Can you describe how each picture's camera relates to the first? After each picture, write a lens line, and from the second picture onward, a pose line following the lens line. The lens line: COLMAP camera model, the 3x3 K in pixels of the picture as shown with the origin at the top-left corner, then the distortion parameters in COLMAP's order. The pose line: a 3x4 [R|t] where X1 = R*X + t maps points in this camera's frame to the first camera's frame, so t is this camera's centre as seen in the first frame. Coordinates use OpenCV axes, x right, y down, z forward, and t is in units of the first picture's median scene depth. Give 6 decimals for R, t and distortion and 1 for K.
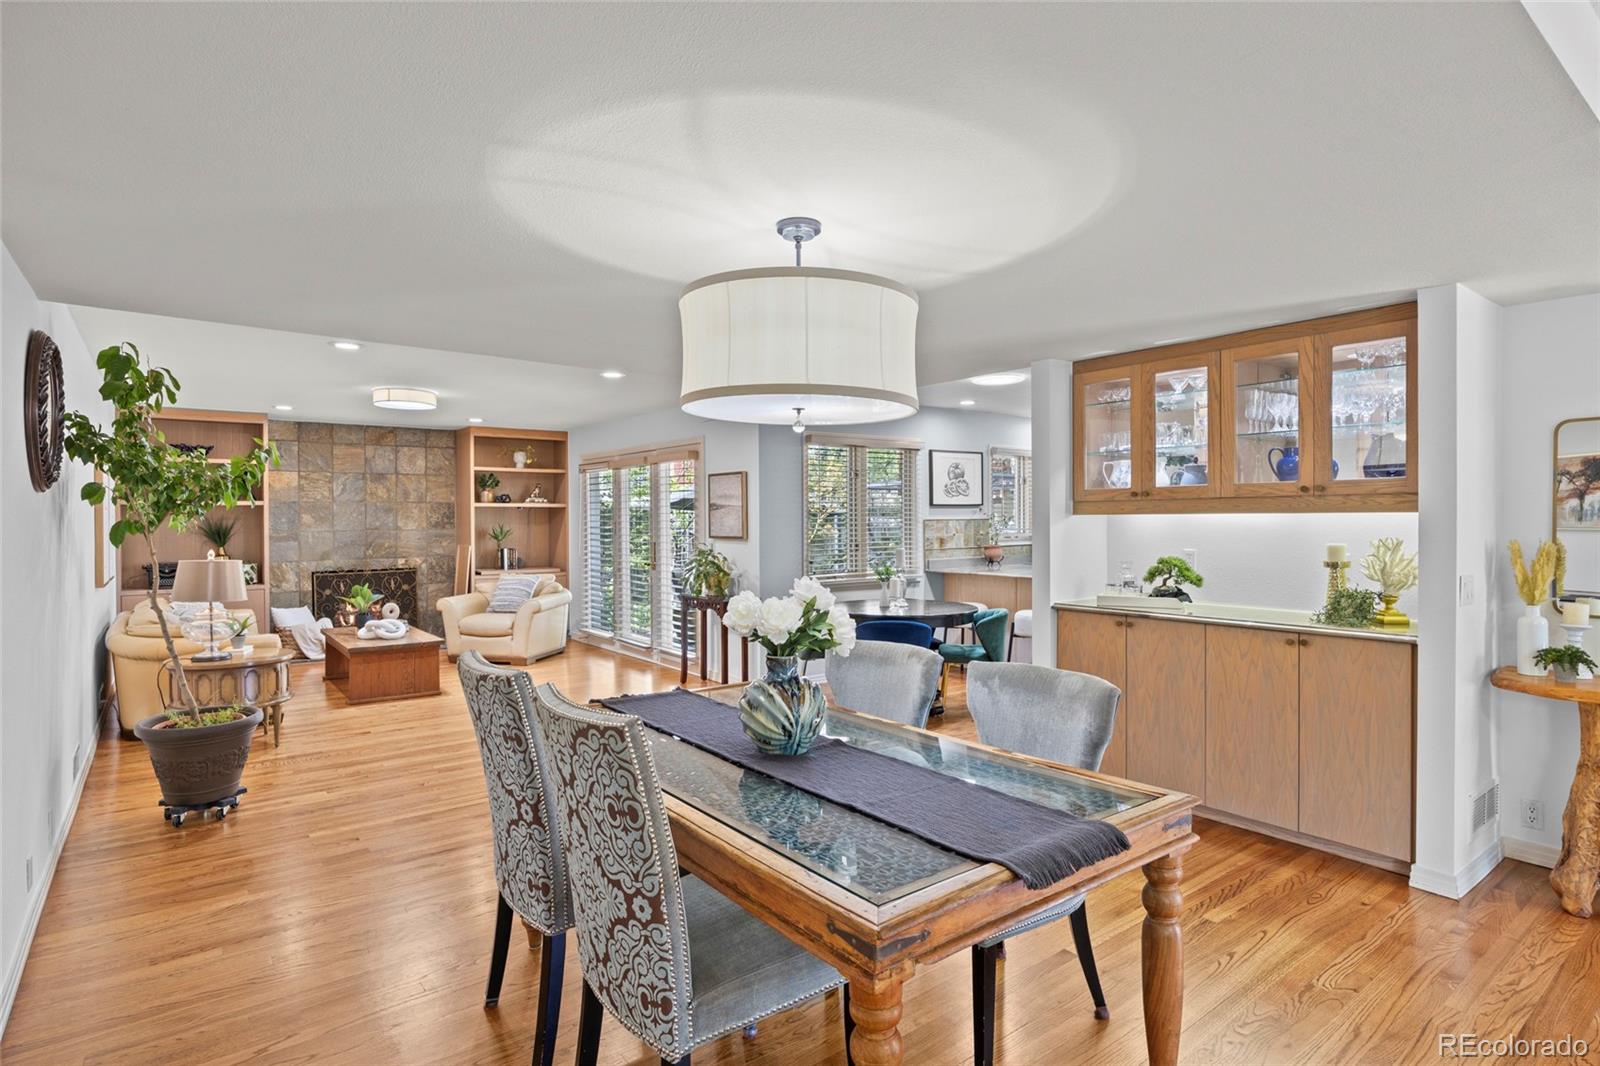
lens RADIAL K [[840.1, 0, 803.7], [0, 840.1, 527.0], [0, 0, 1]] dist [-0.001888, -0.000047]
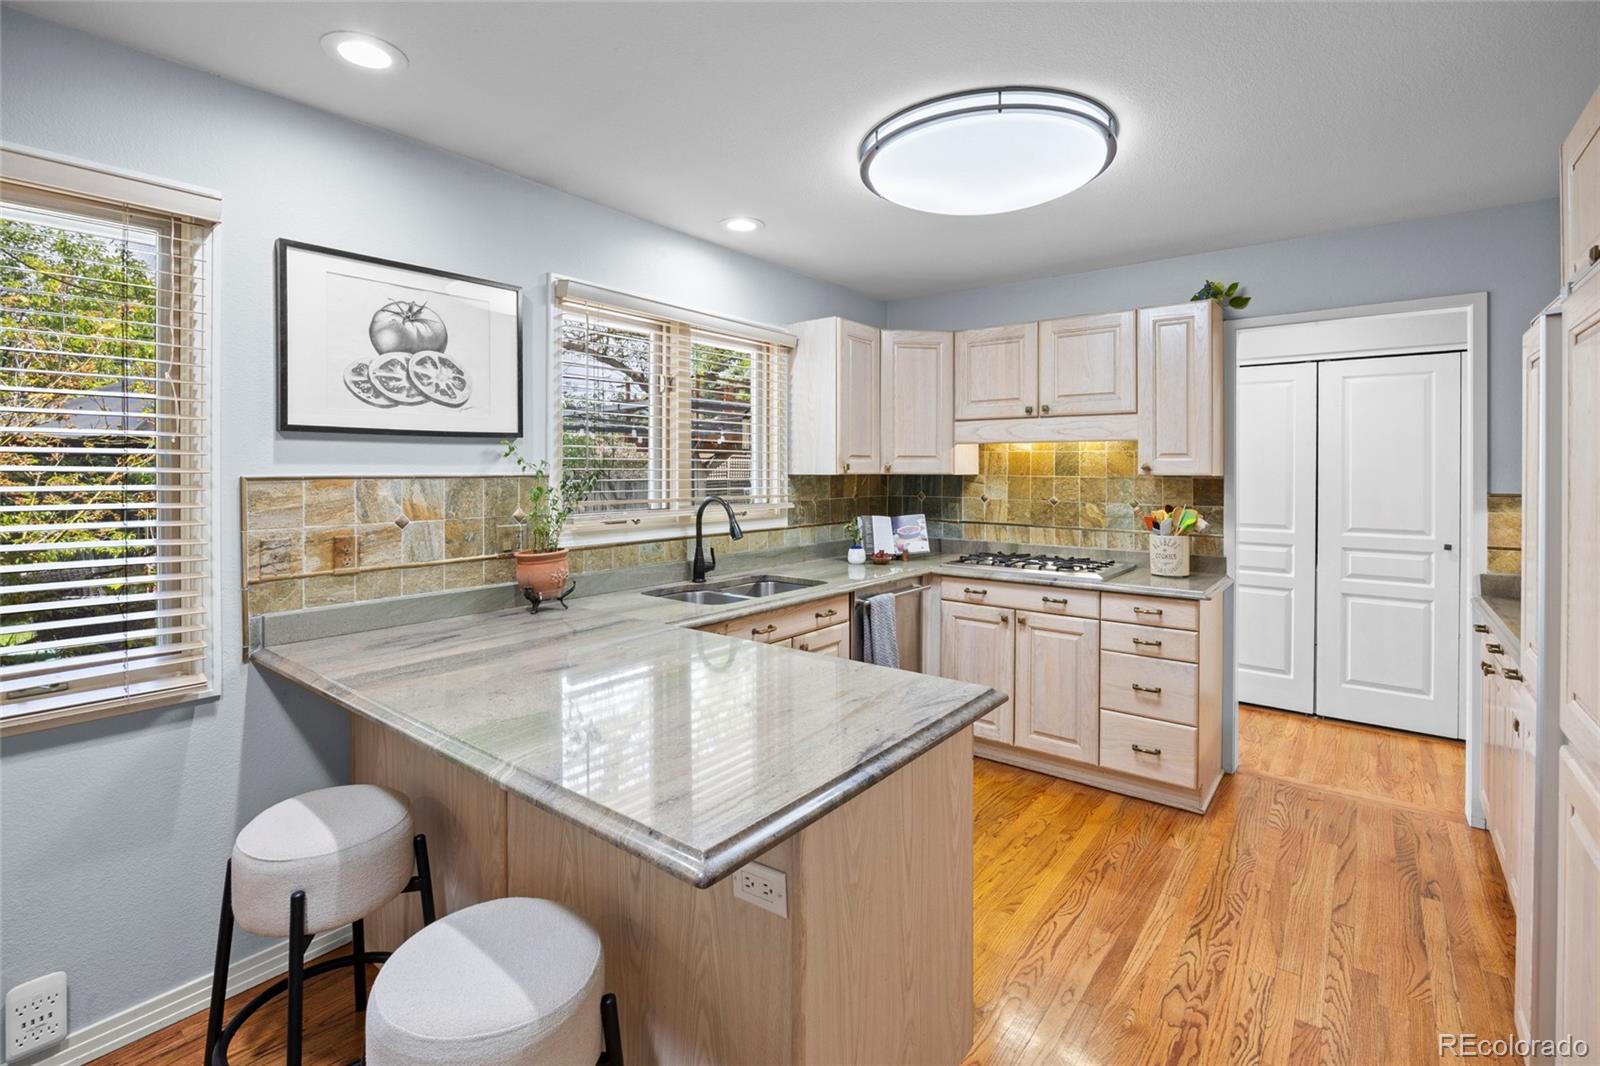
lens RADIAL K [[732.3, 0, 800.1], [0, 732.3, 470.2], [0, 0, 1]] dist [-0.015652, 0.000492]
pose [[0.969581, 0.007333, 0.244662, 0.255013], [-0.005015, 0.999936, -0.010095, -0.009464], [-0.244721, 0.008561, 0.969556, 0.681618]]
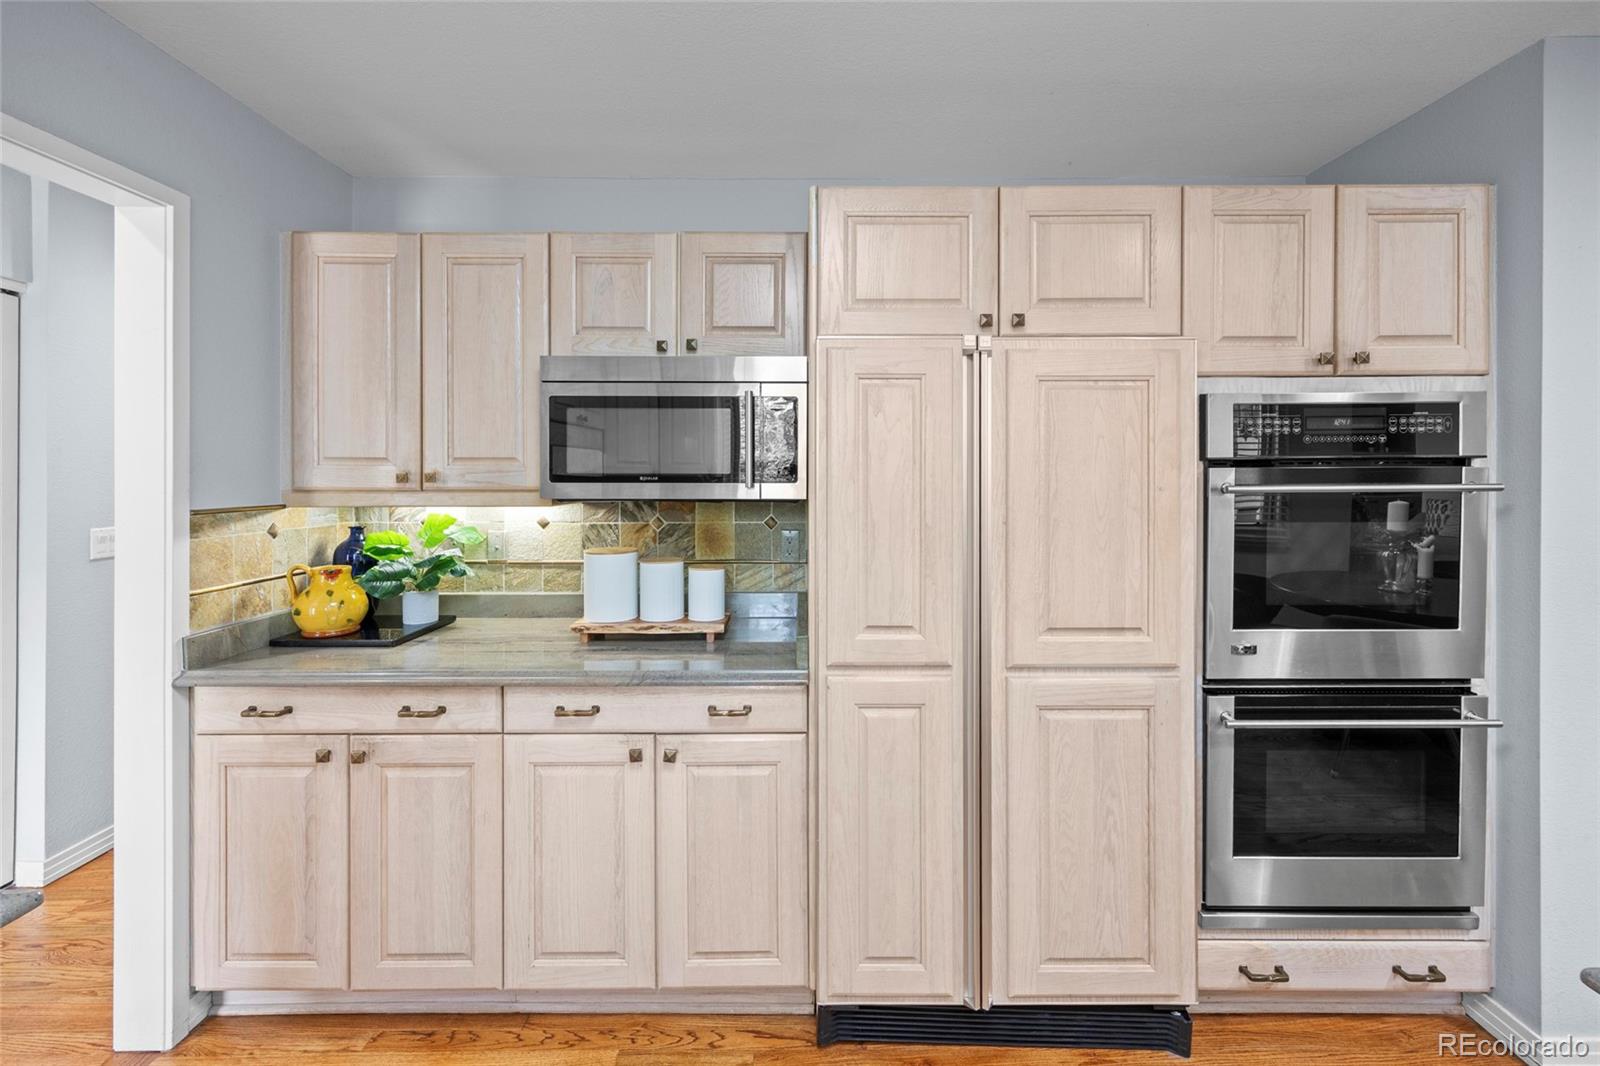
lens RADIAL K [[657.6, 0, 799.5], [0, 657.6, 476.8], [0, 0, 1]] dist [0.002796, 0.000280]
pose [[-0.795023, 0.003893, 0.606566, 0.385034], [0.009674, 0.999934, 0.006262, -0.013213], [-0.606502, 0.010846, -0.795008, 0.981927]]
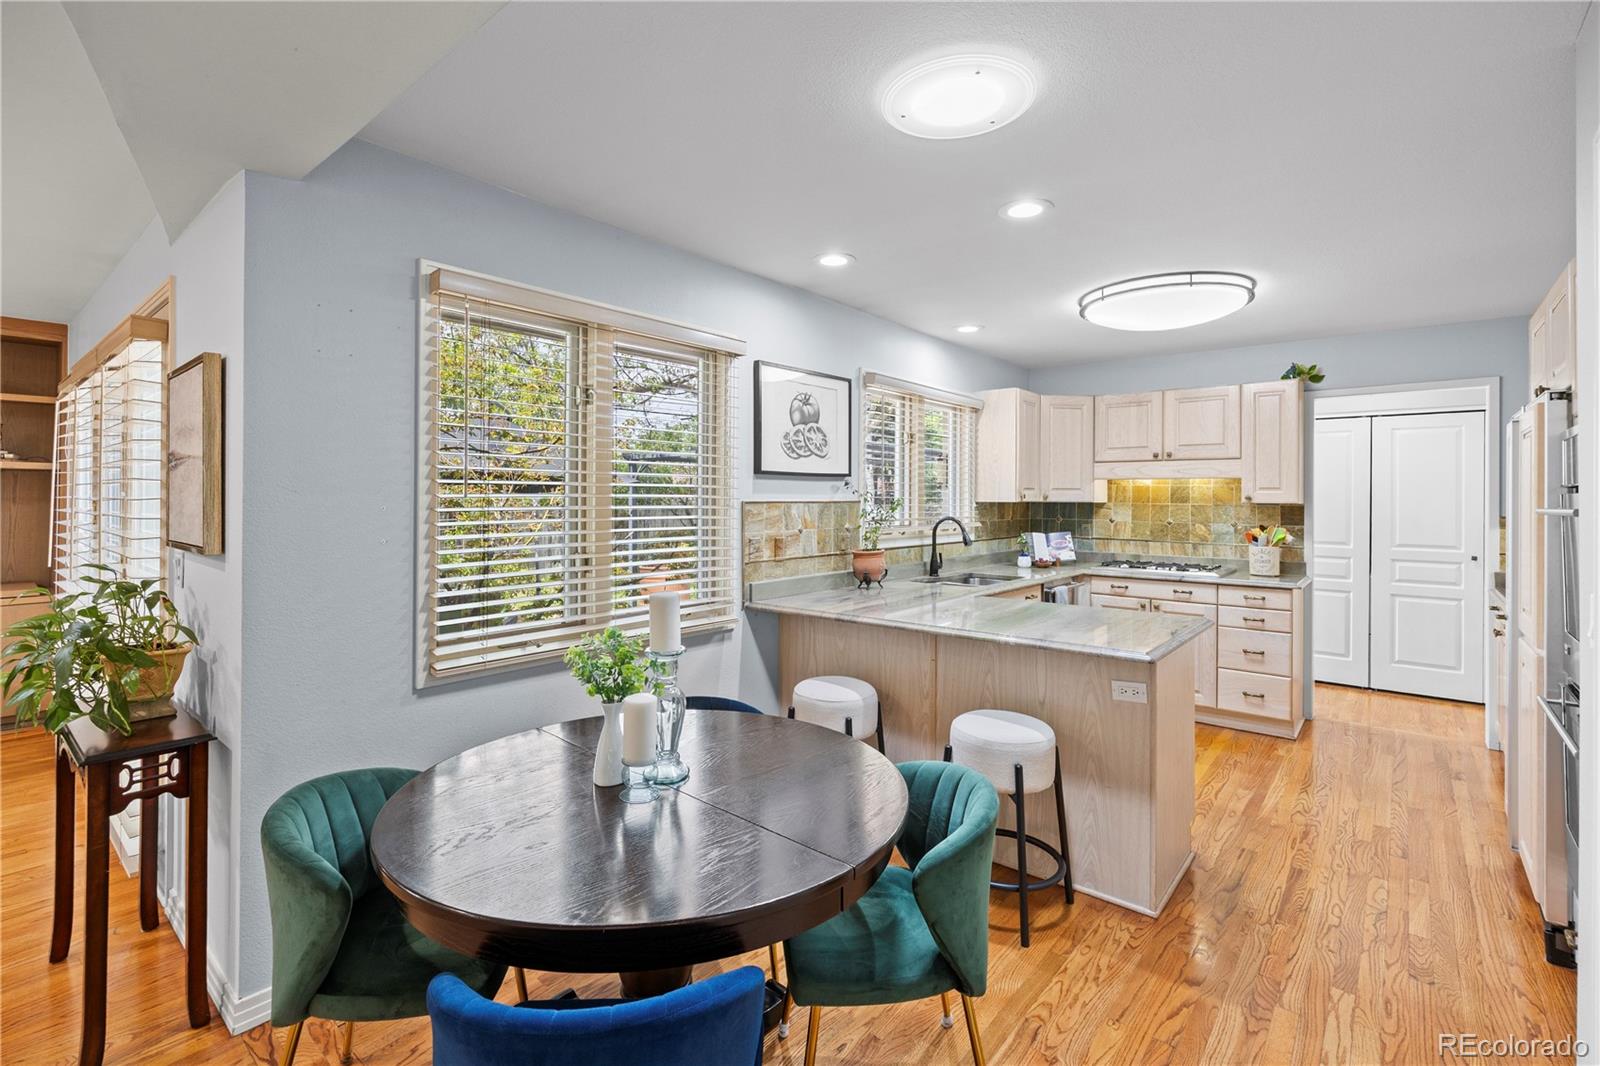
lens RADIAL K [[730.2, 0, 801.5], [0, 730.2, 495.6], [0, 0, 1]] dist [-0.002578, 0.000141]
pose [[0.975751, 0.011996, 0.218554, 0.080043], [-0.009149, 0.999860, -0.014035, -0.006494], [-0.218692, 0.011695, 0.975724, 0.551995]]
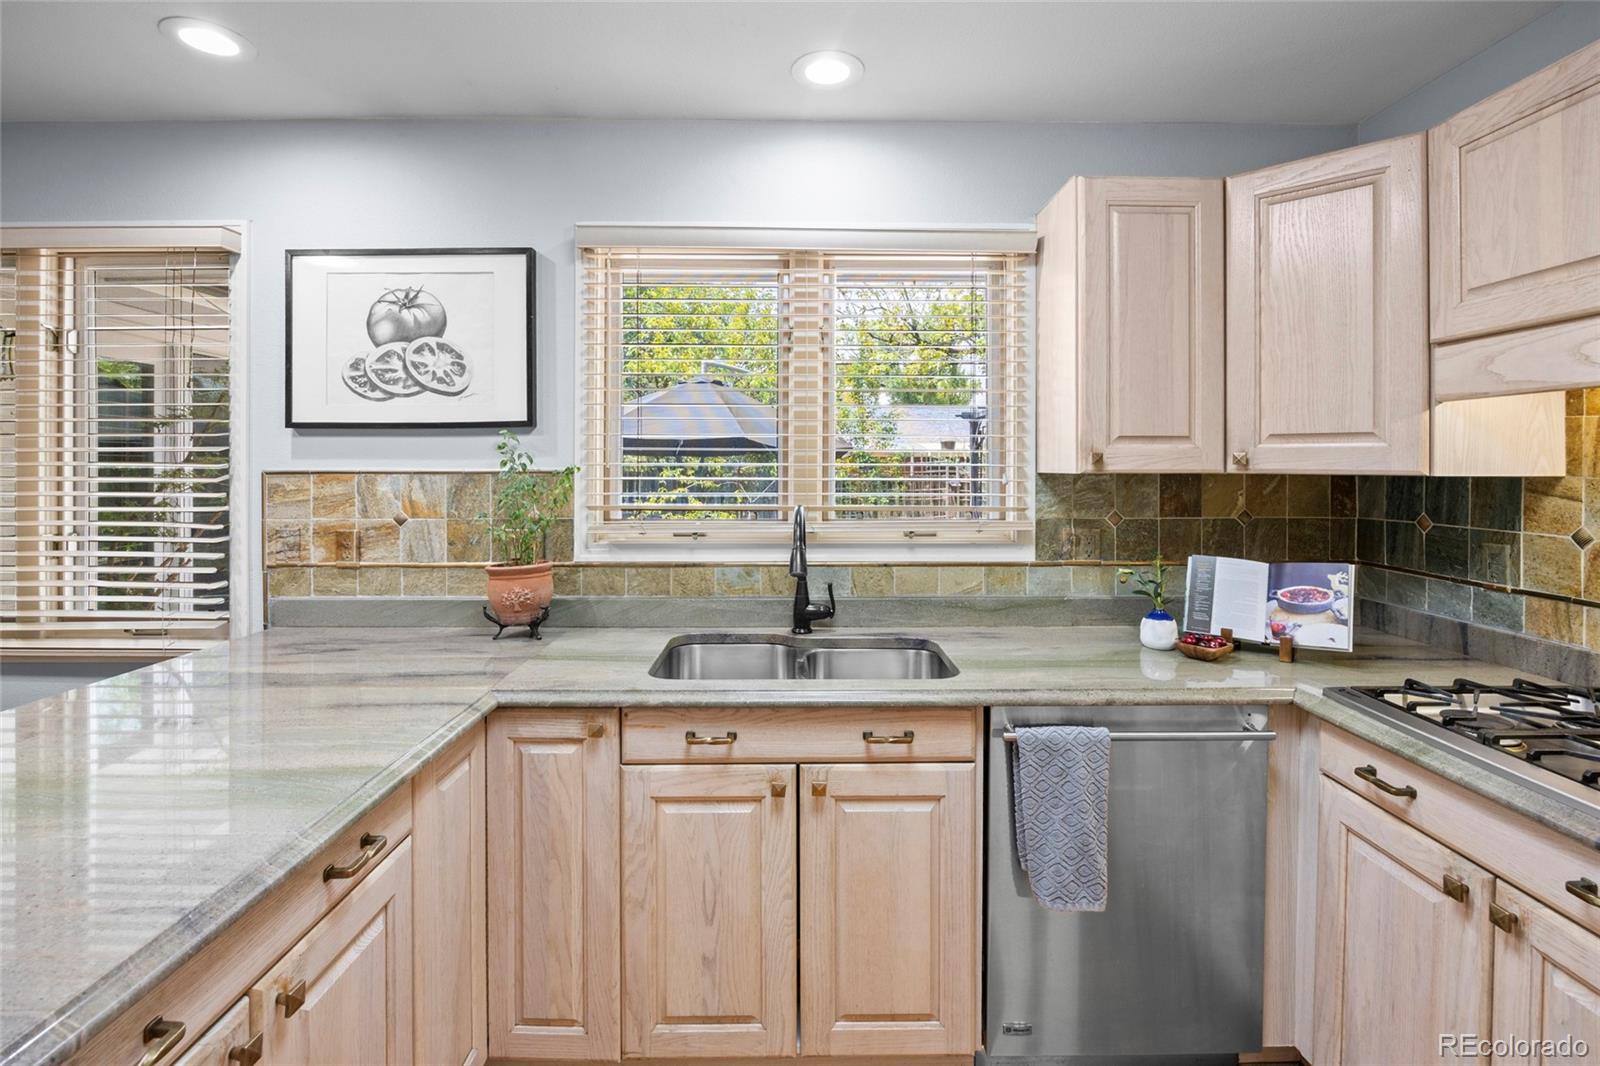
lens RADIAL K [[729.2, 0, 798.9], [0, 729.2, 463.9], [0, 0, 1]] dist [-0.012596, 0.000156]
pose [[0.797875, 0.005667, -0.602796, 0.450072], [-0.011737, 0.999912, -0.006135, -0.011949], [0.602709, 0.011970, 0.797872, 0.862061]]
